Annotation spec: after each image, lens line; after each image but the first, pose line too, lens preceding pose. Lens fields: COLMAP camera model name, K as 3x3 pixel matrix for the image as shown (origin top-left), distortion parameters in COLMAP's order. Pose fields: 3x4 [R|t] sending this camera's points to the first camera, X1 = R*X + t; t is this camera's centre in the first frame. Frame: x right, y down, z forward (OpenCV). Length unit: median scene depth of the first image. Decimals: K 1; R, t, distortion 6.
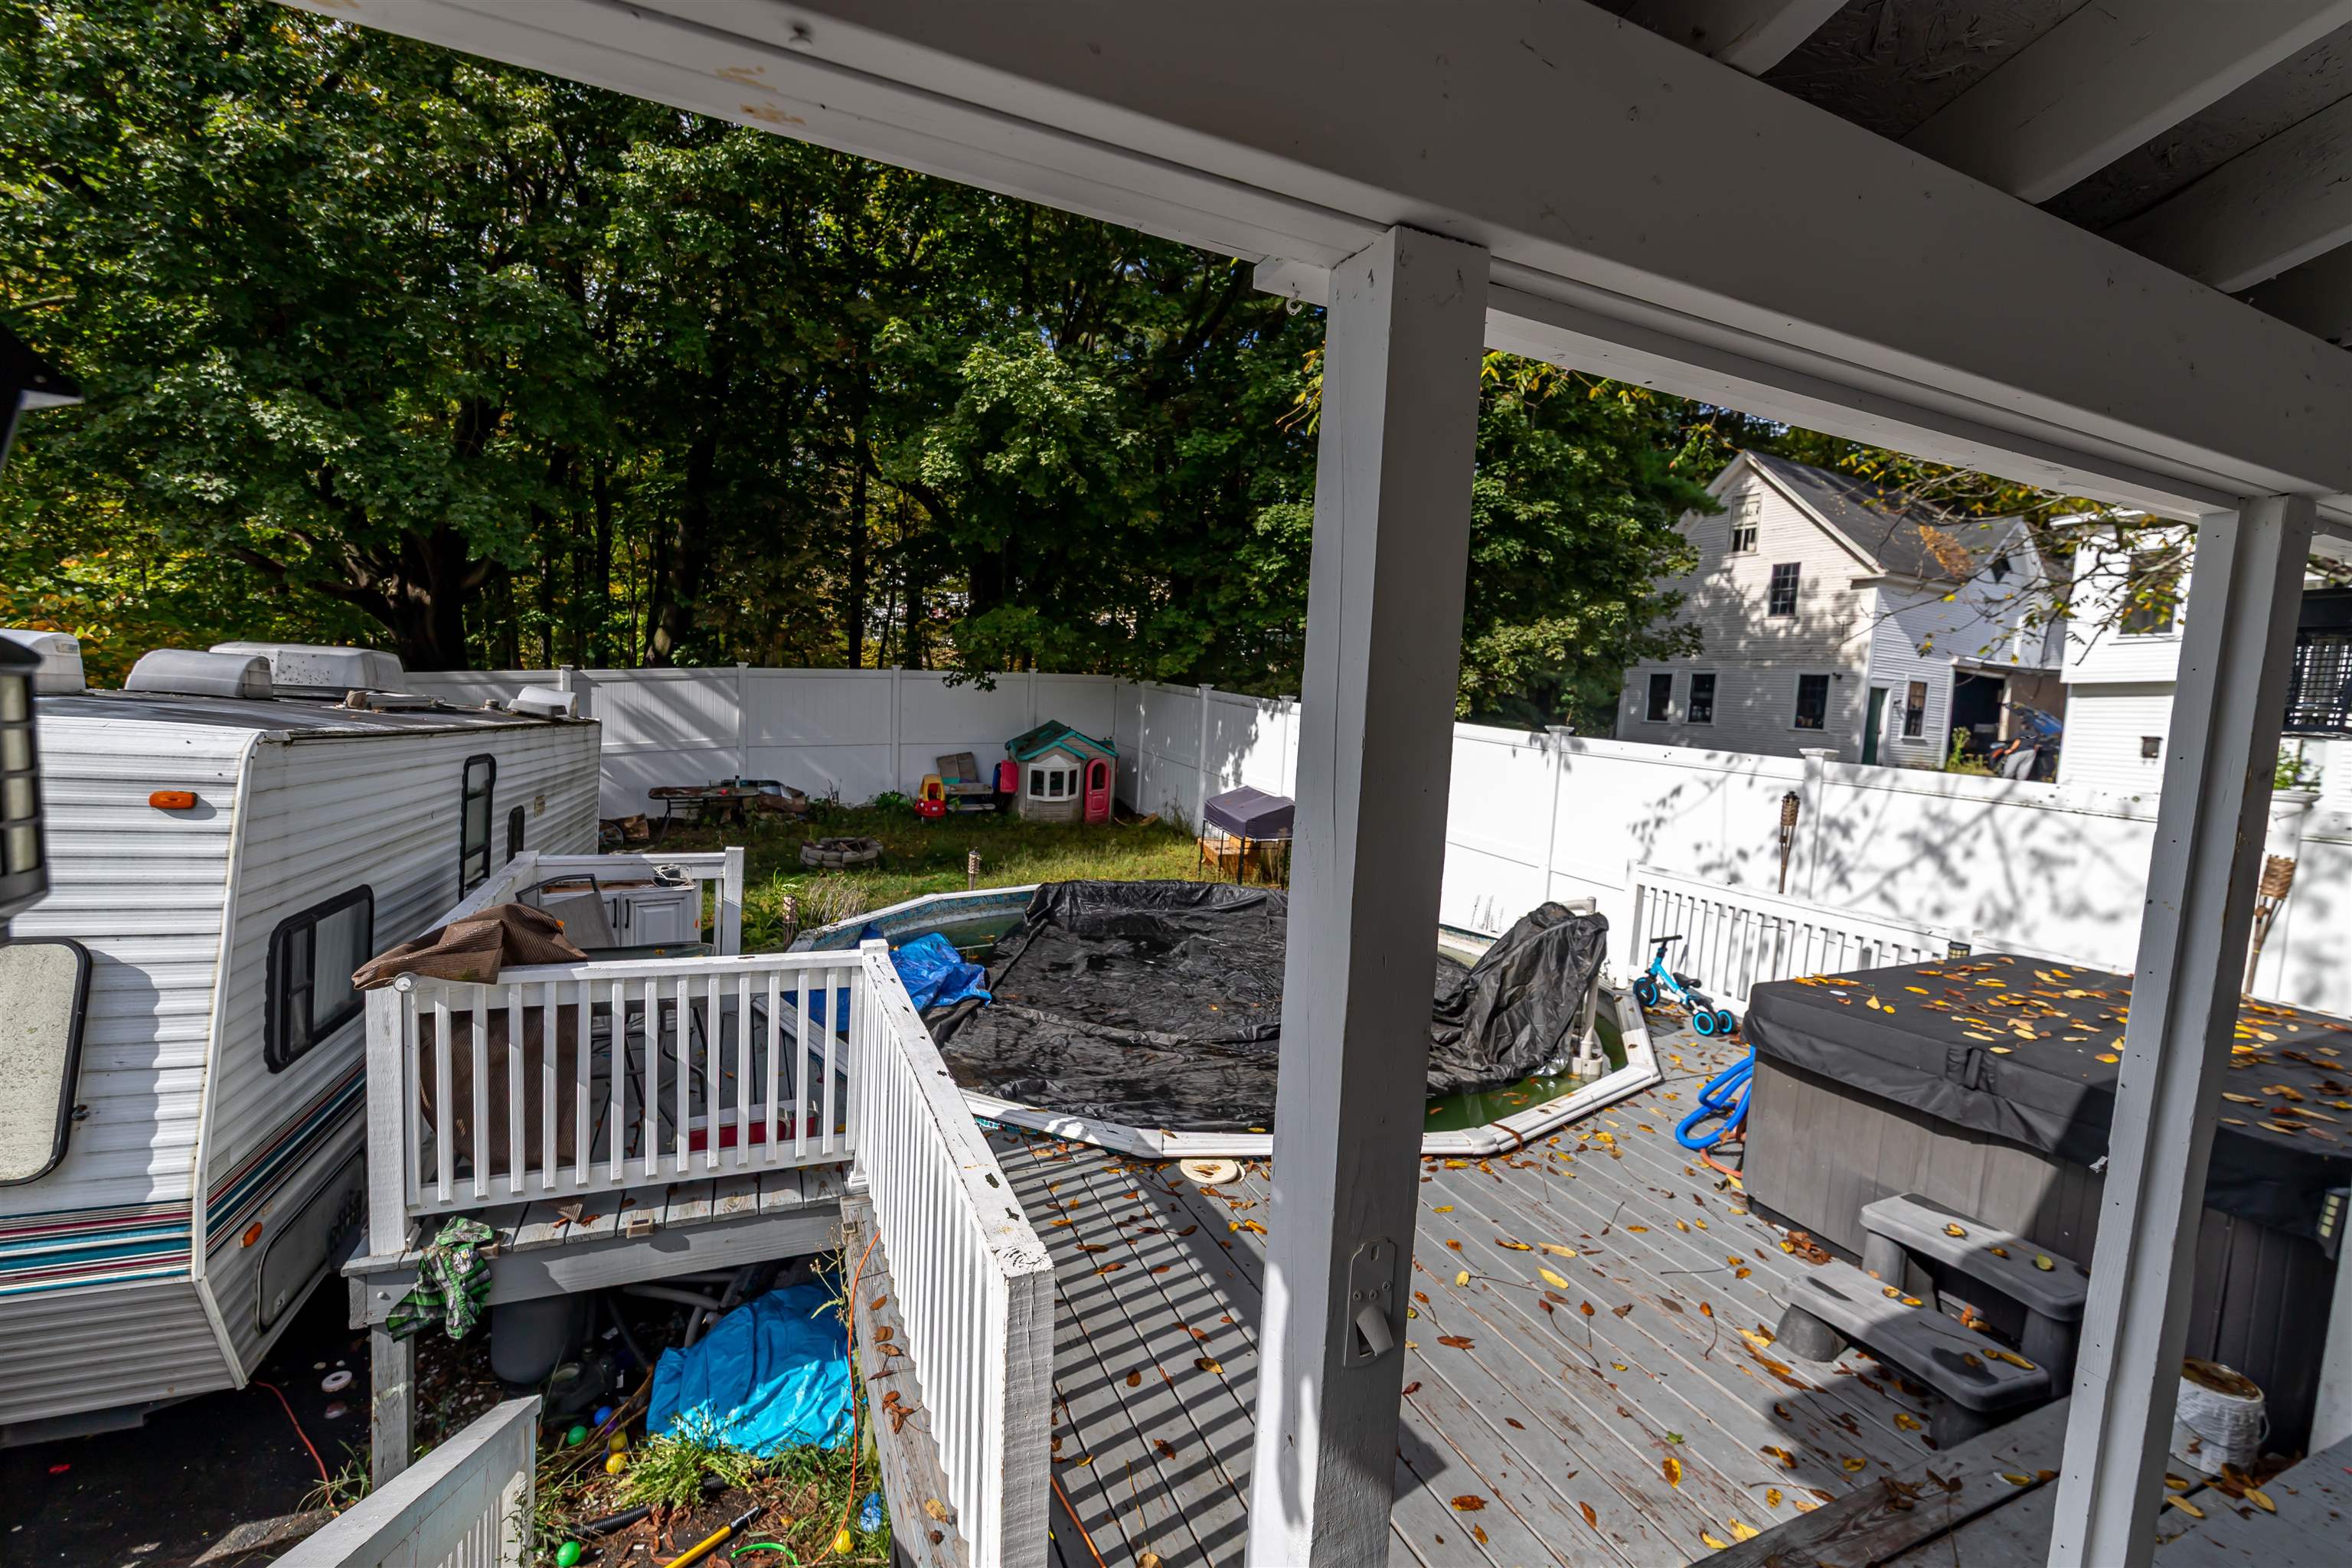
lens RADIAL K [[994.1, 0, 1181.2], [0, 994.1, 786.9], [0, 0, 1]] dist [0.013712, -0.000159]
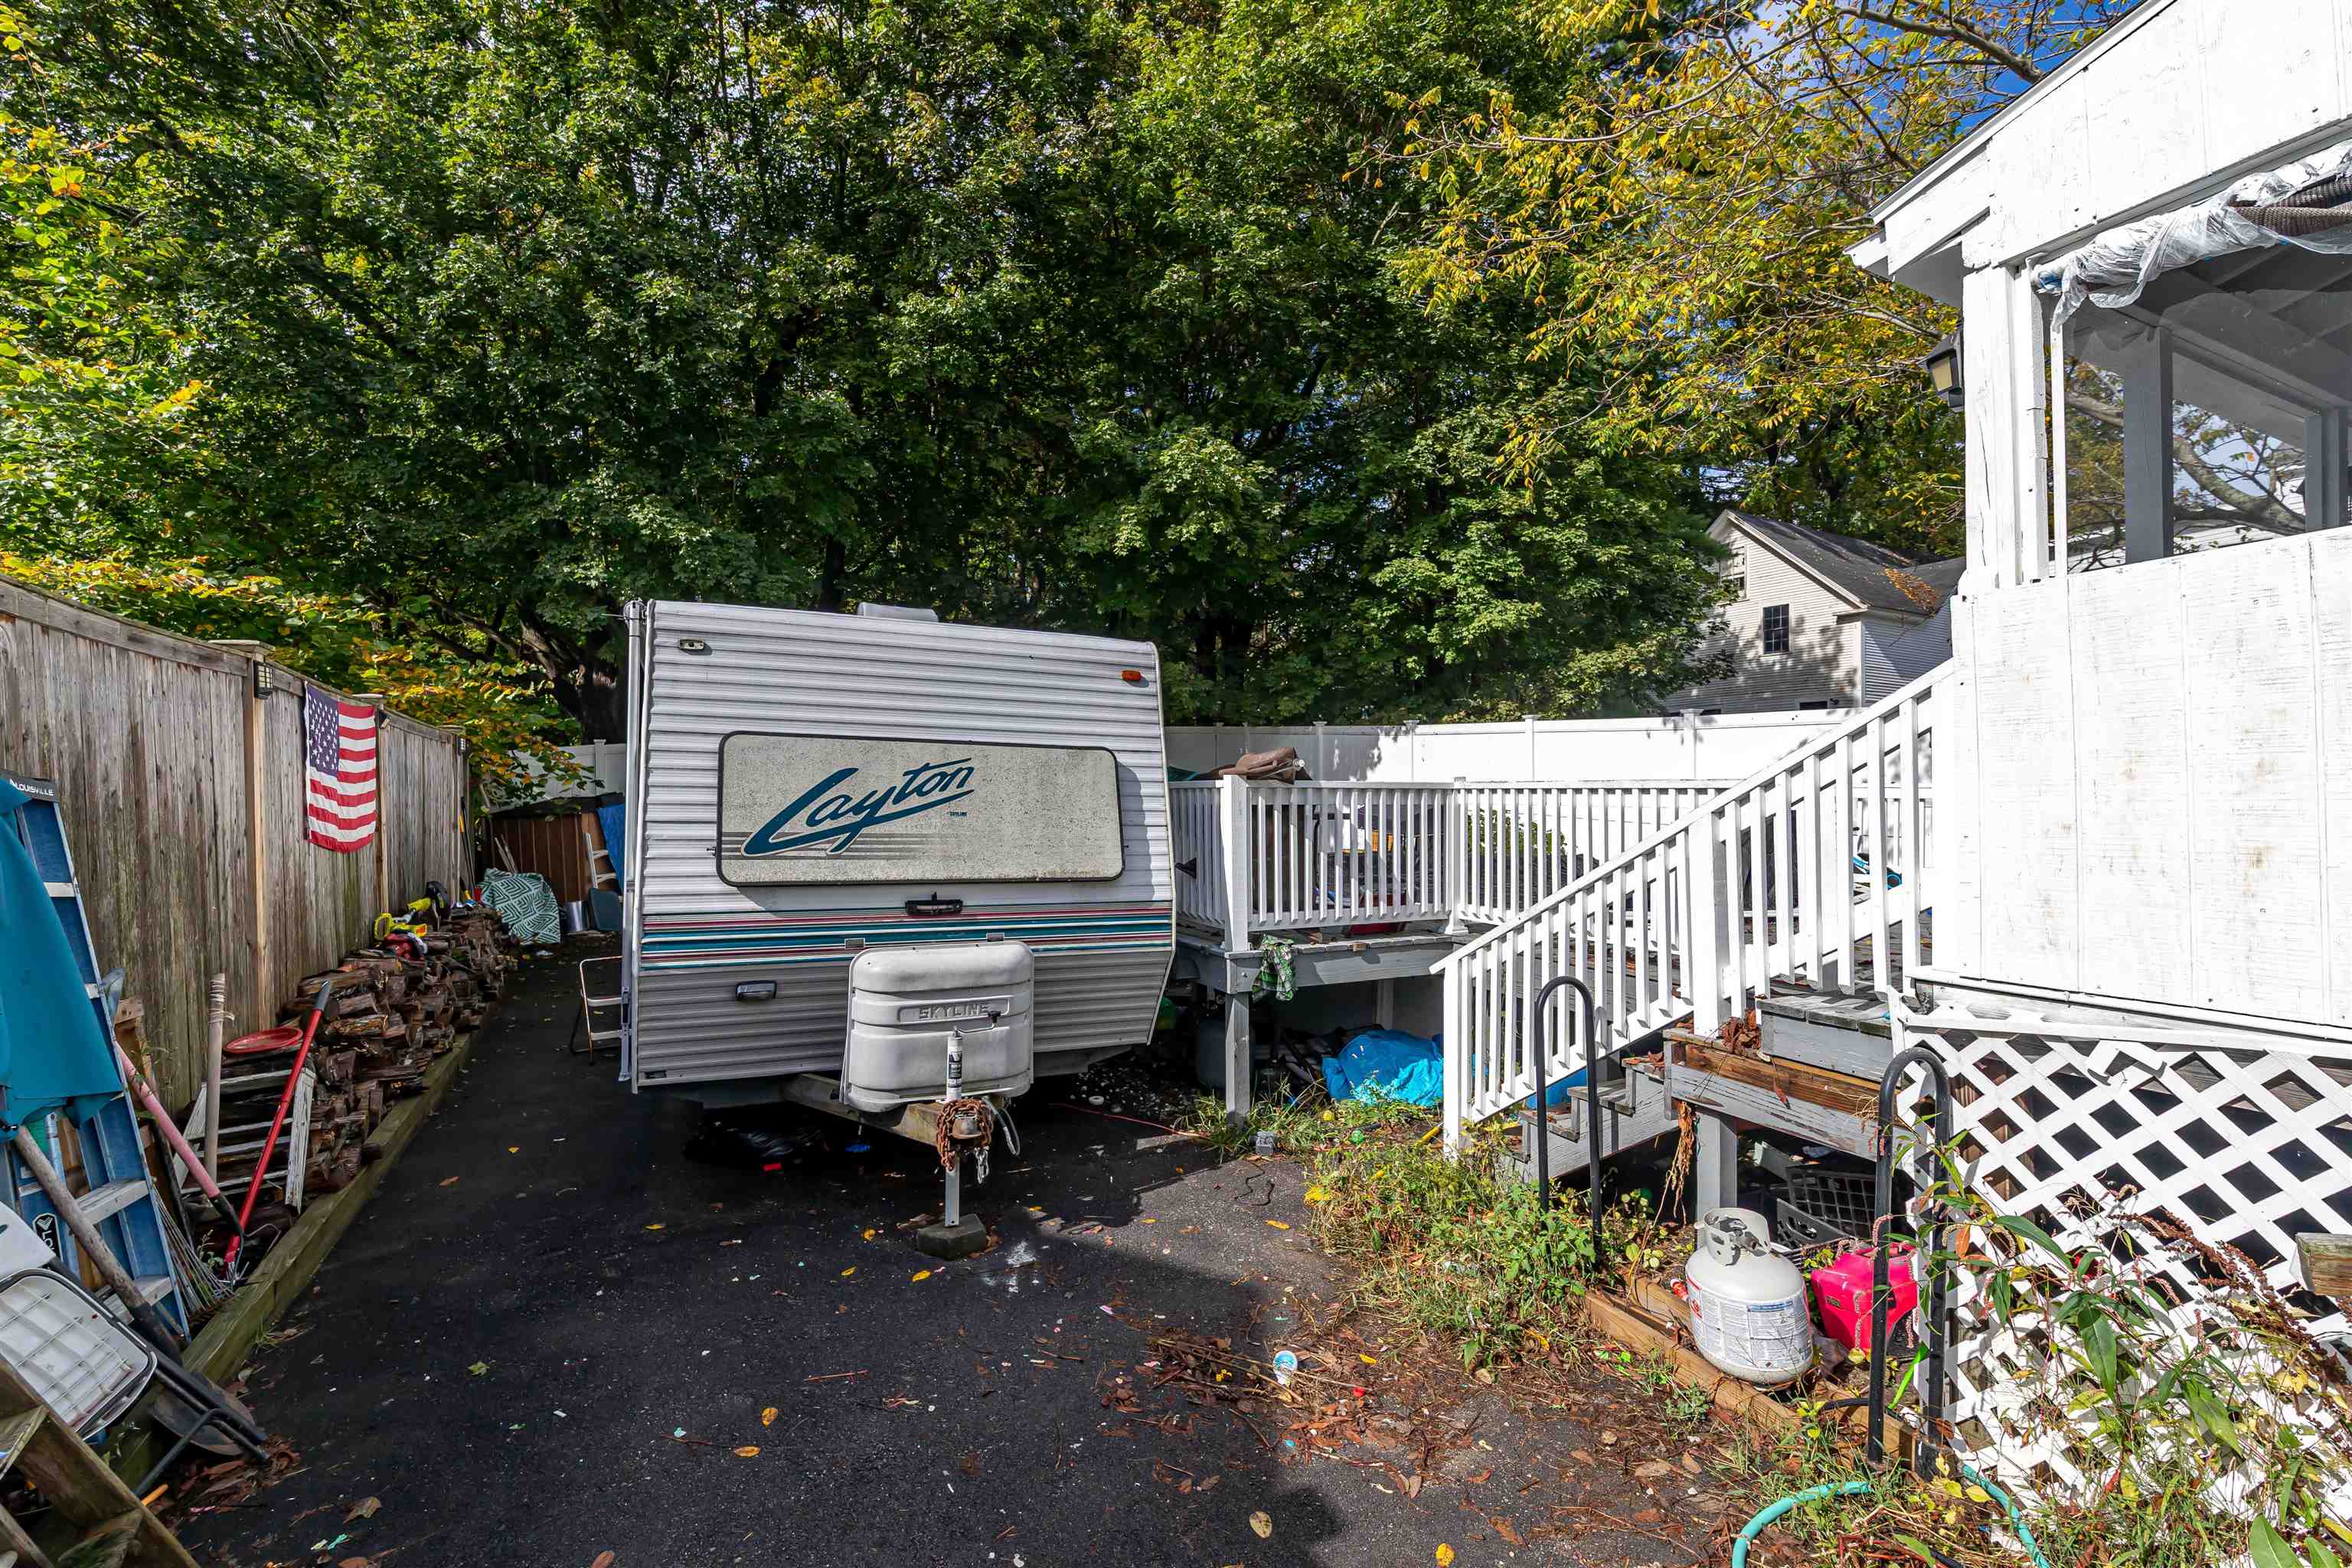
lens RADIAL K [[994.1, 0, 1169.2], [0, 994.1, 801.7], [0, 0, 1]] dist [0.013712, -0.000159]
pose [[0.997795, -0.055338, 0.036645, -0.235092], [0.058128, 0.995093, -0.080063, 0.085006], [-0.032034, 0.082017, 0.996116, -0.155488]]
